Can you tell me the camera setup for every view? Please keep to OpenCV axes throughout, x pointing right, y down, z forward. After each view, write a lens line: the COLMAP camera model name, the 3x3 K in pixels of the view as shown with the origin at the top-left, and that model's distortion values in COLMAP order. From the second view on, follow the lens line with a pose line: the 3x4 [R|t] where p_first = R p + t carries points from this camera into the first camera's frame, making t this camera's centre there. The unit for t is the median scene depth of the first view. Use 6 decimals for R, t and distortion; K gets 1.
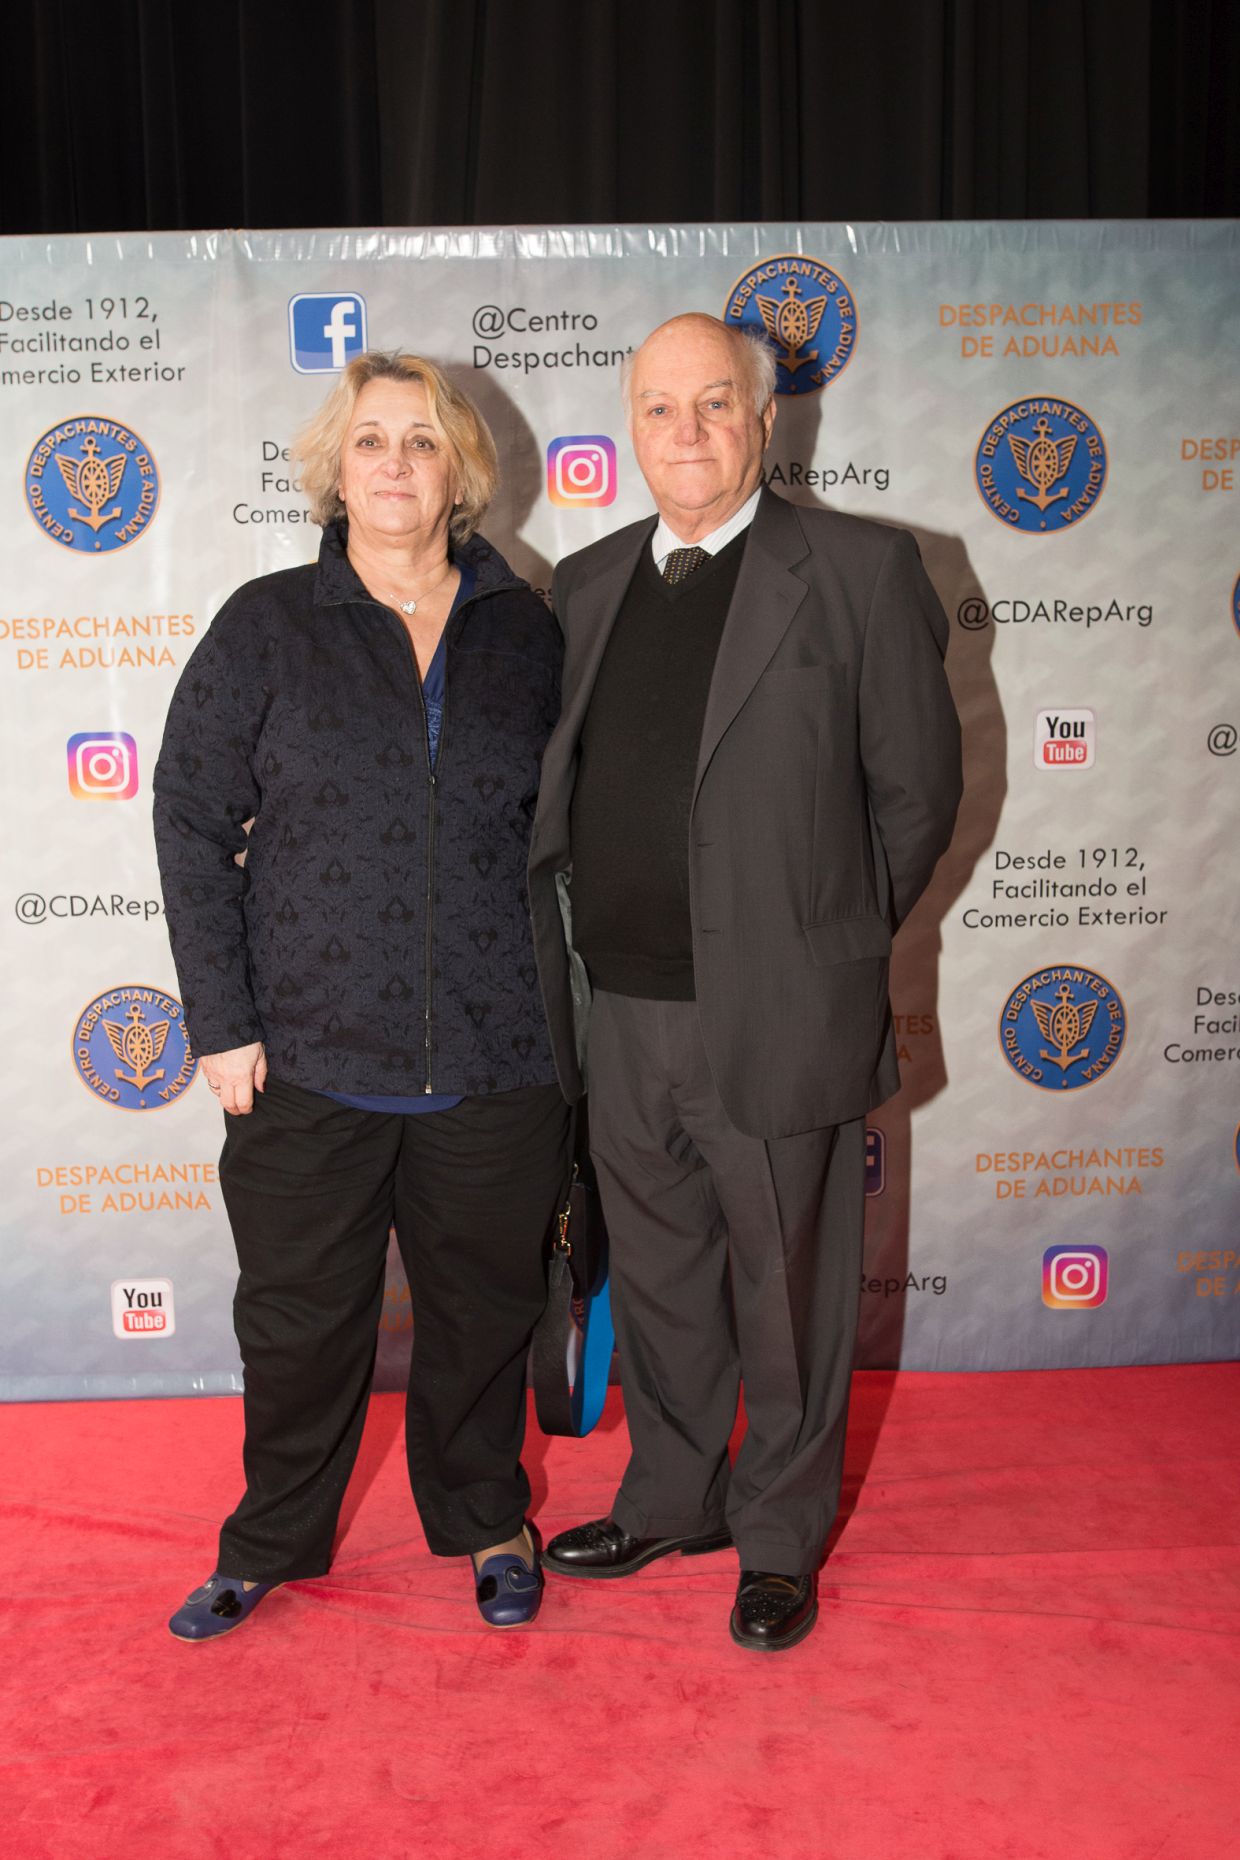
lens RADIAL K [[1706.4, 0, 618.5], [0, 1706.4, 939.1], [0, 0, 1]] dist [-0.026161, 0.000000]
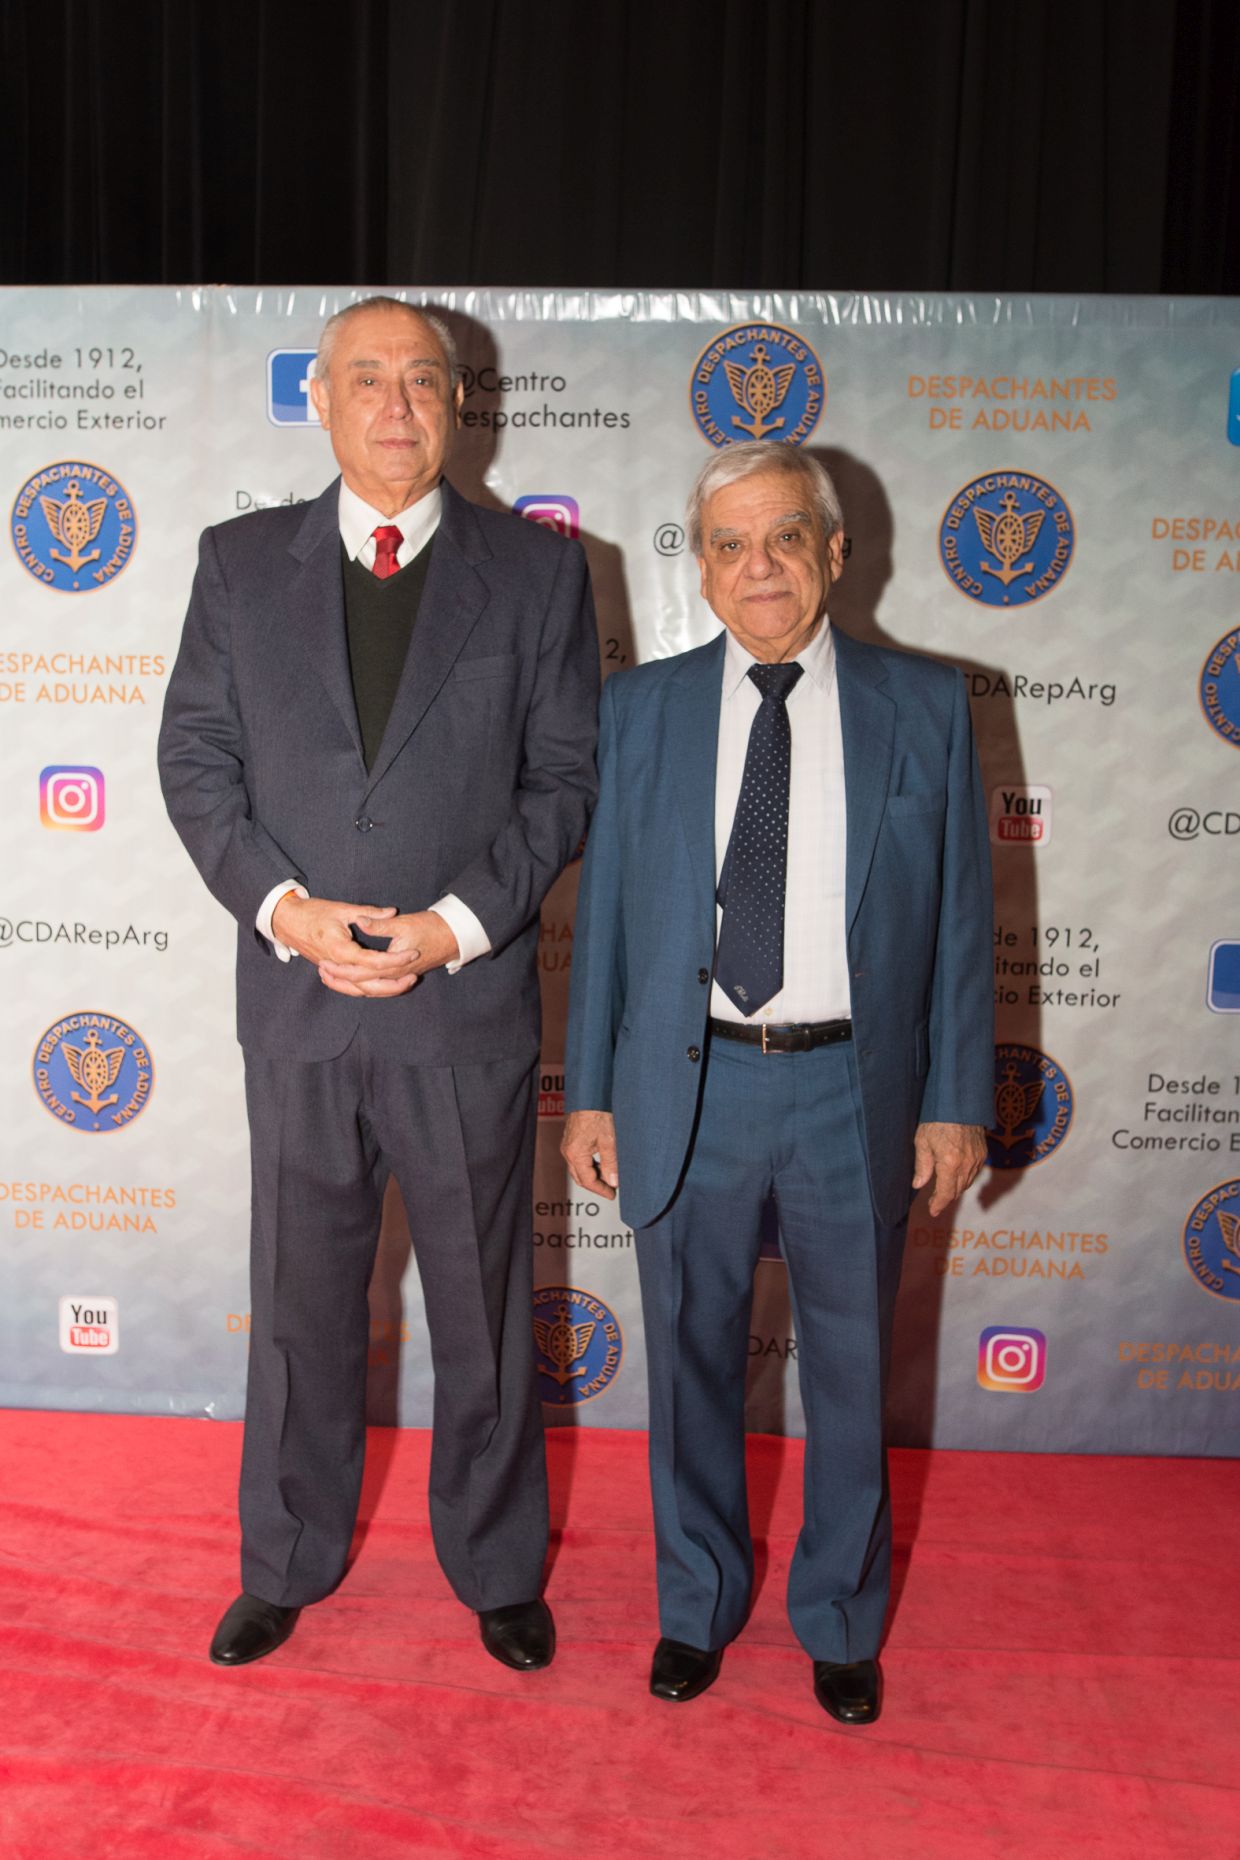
lens RADIAL K [[1706.4, 0, 614.1], [0, 1706.4, 935.8], [0, 0, 1]] dist [-0.026161, 0.000000]
pose [[0.995623, 0.052549, -0.077289, 0.109541], [-0.053348, 0.998541, -0.008306, -0.027577], [0.076740, 0.012393, 0.996974, -0.002883]]
